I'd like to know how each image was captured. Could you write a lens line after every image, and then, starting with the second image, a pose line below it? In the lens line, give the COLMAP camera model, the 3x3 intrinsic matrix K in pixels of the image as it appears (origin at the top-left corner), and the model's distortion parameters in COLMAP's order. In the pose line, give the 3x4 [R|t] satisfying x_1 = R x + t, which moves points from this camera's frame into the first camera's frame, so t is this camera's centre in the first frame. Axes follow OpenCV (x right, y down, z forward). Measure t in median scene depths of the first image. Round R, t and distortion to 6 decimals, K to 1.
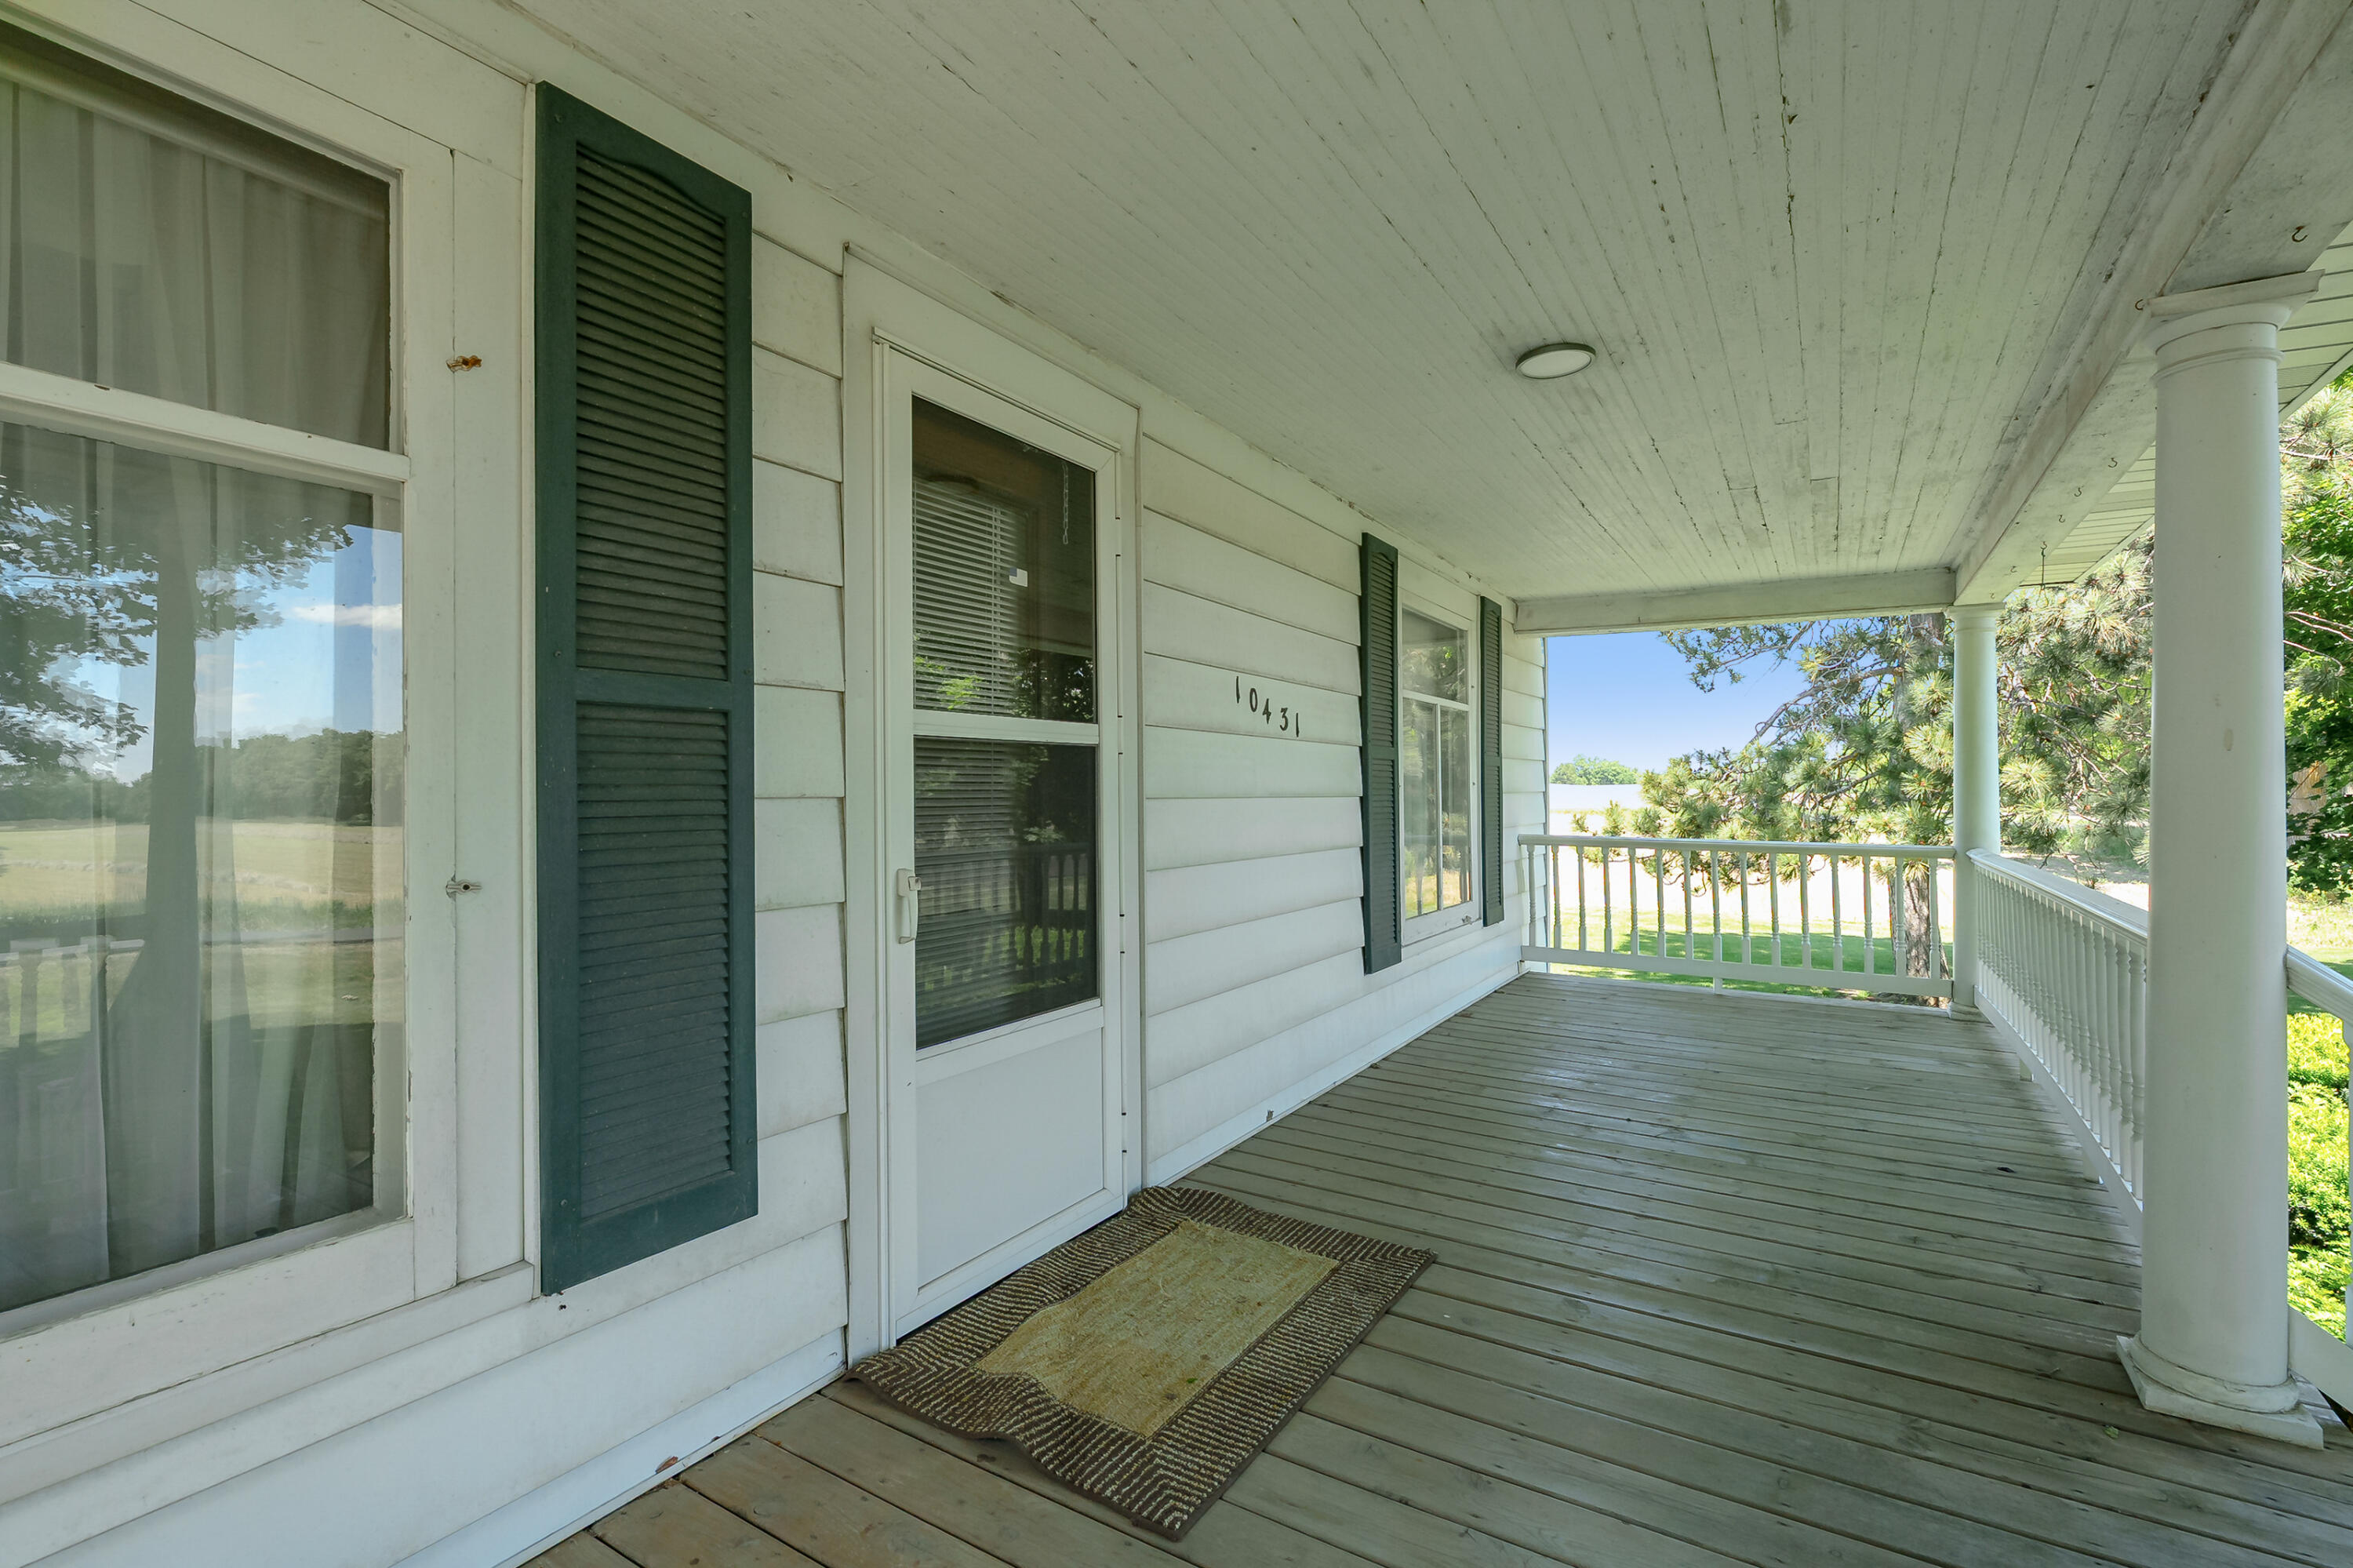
lens RADIAL K [[1086.6, 0, 1176.5], [0, 1086.6, 784.0], [0, 0, 1]] dist [-0.001886, 0.000208]
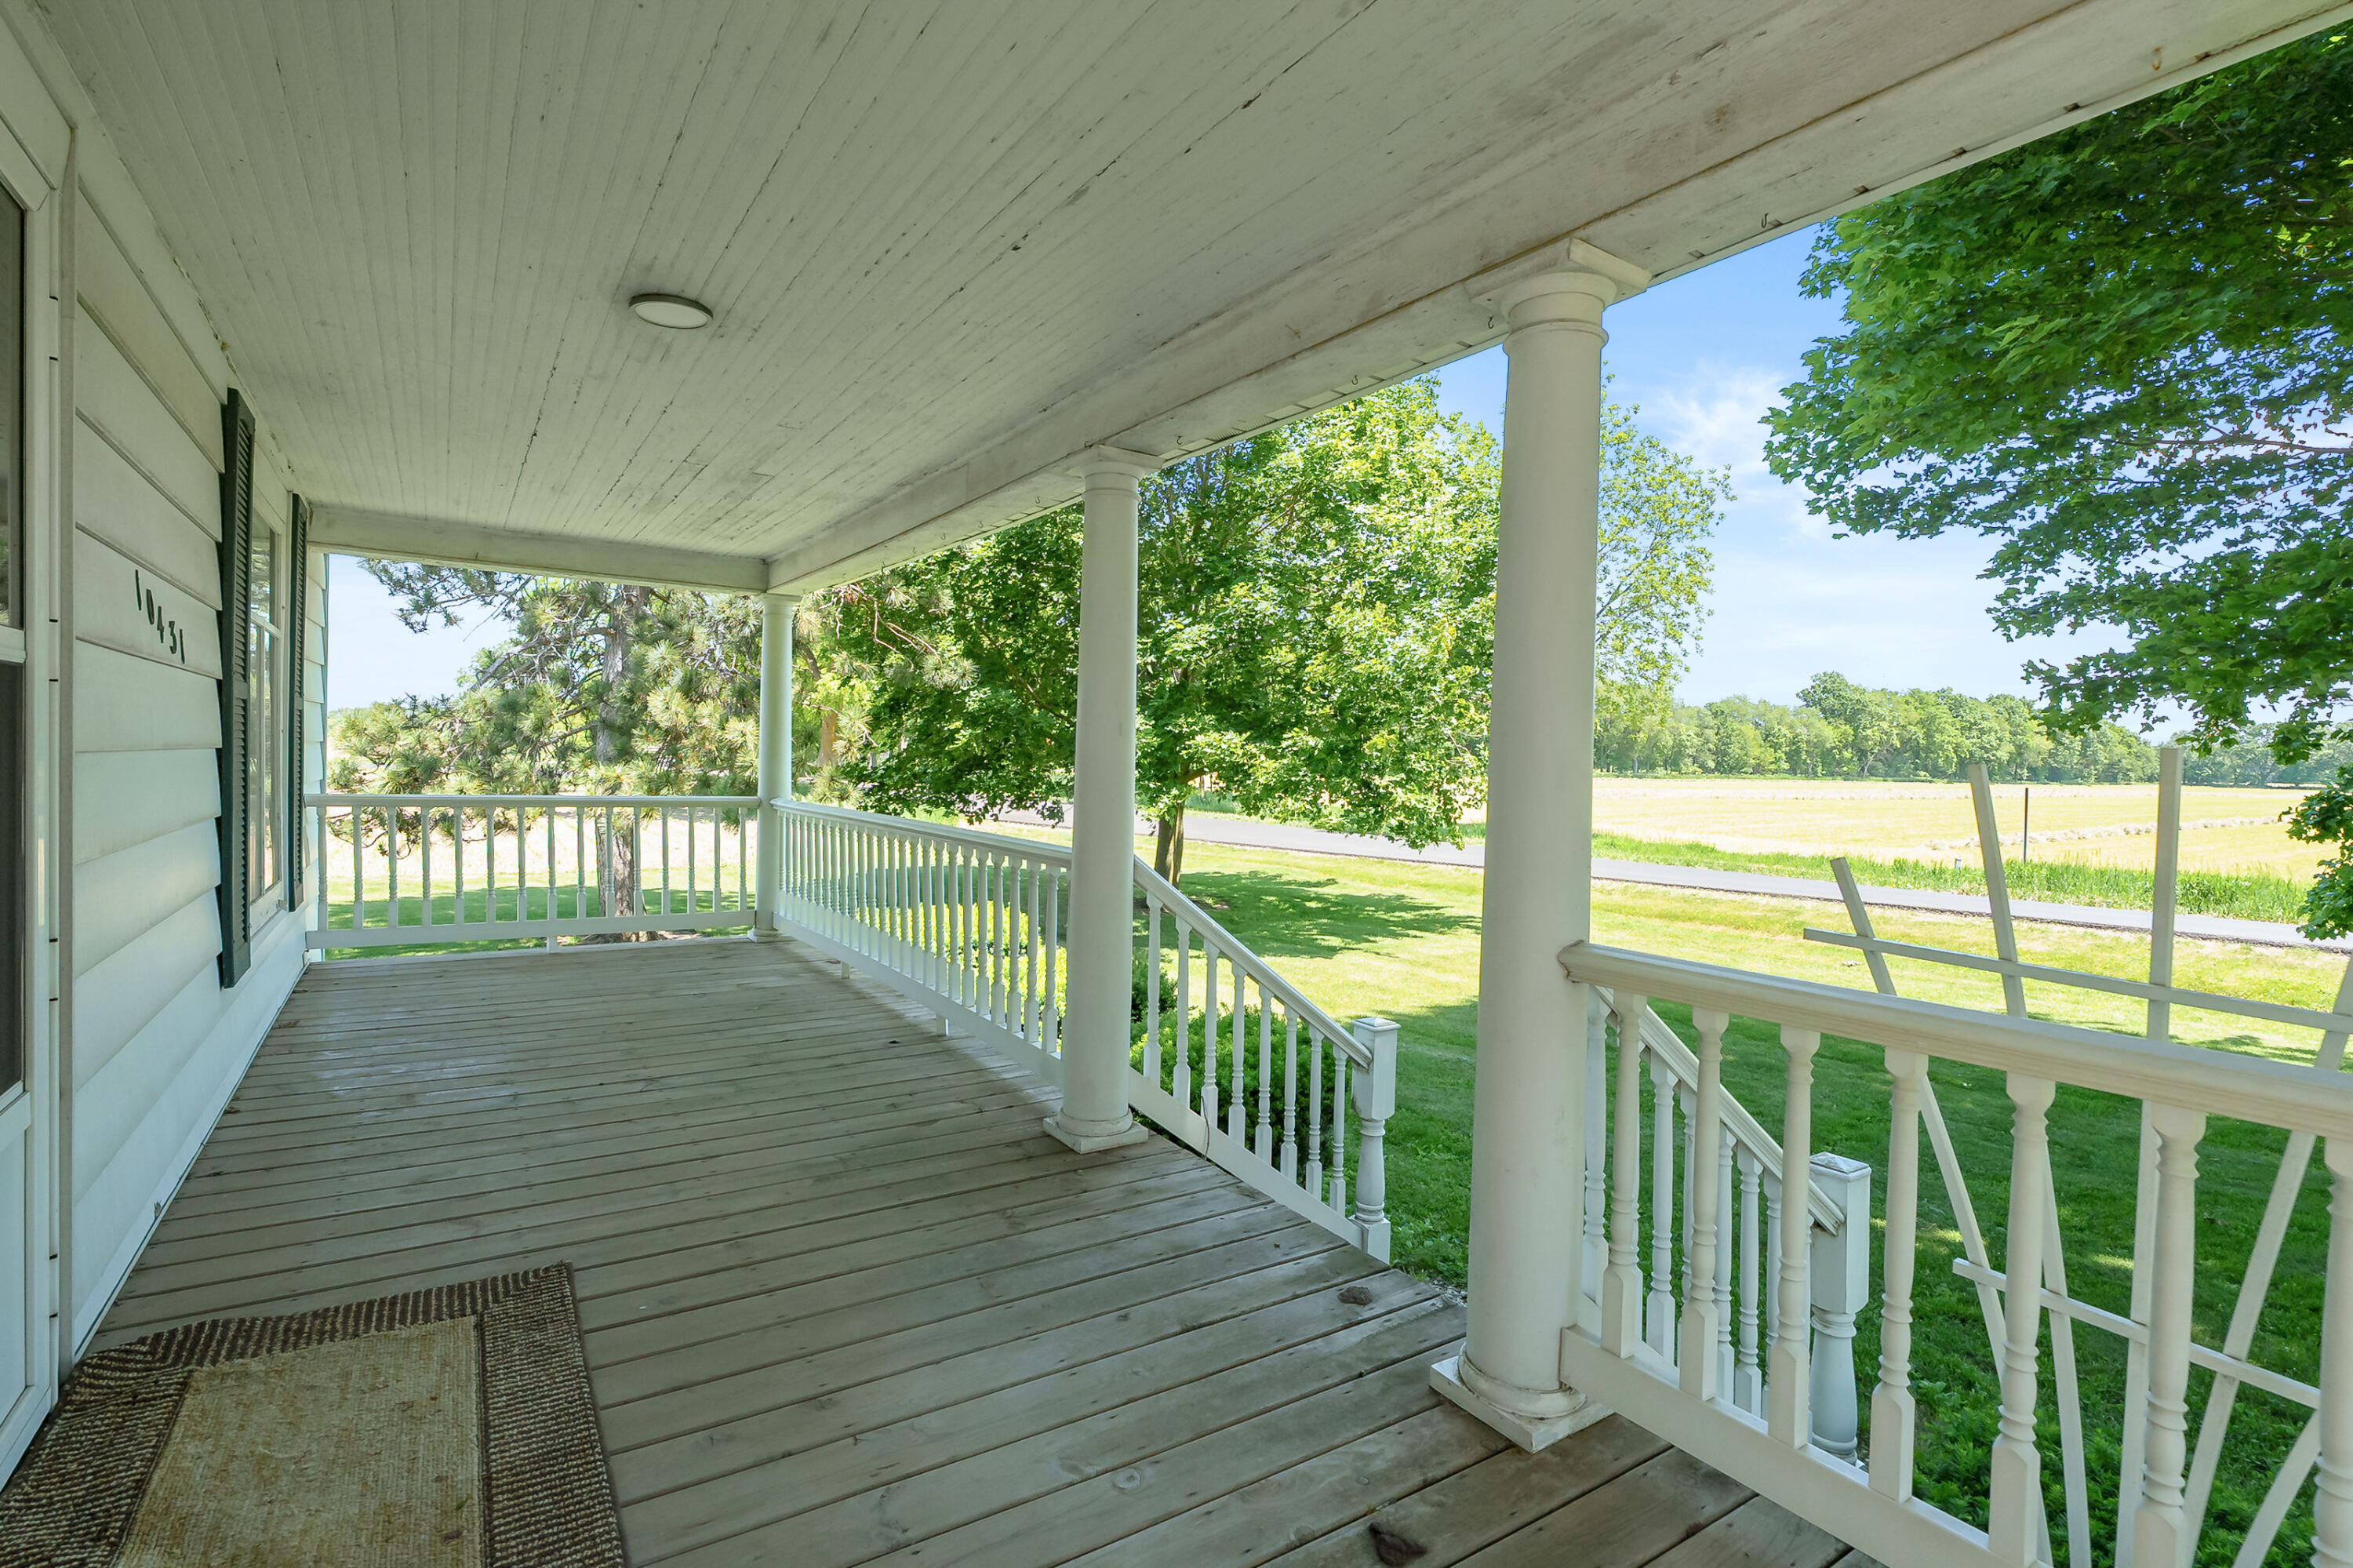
lens RADIAL K [[1110.9, 0, 1175.4], [0, 1110.9, 767.8], [0, 0, 1]] dist [-0.001164, 0.000080]
pose [[0.420451, 0.000058, 0.907315, -0.285865], [-0.028140, 0.999520, 0.012977, -0.004003], [-0.906879, -0.030988, 0.420251, 0.122552]]
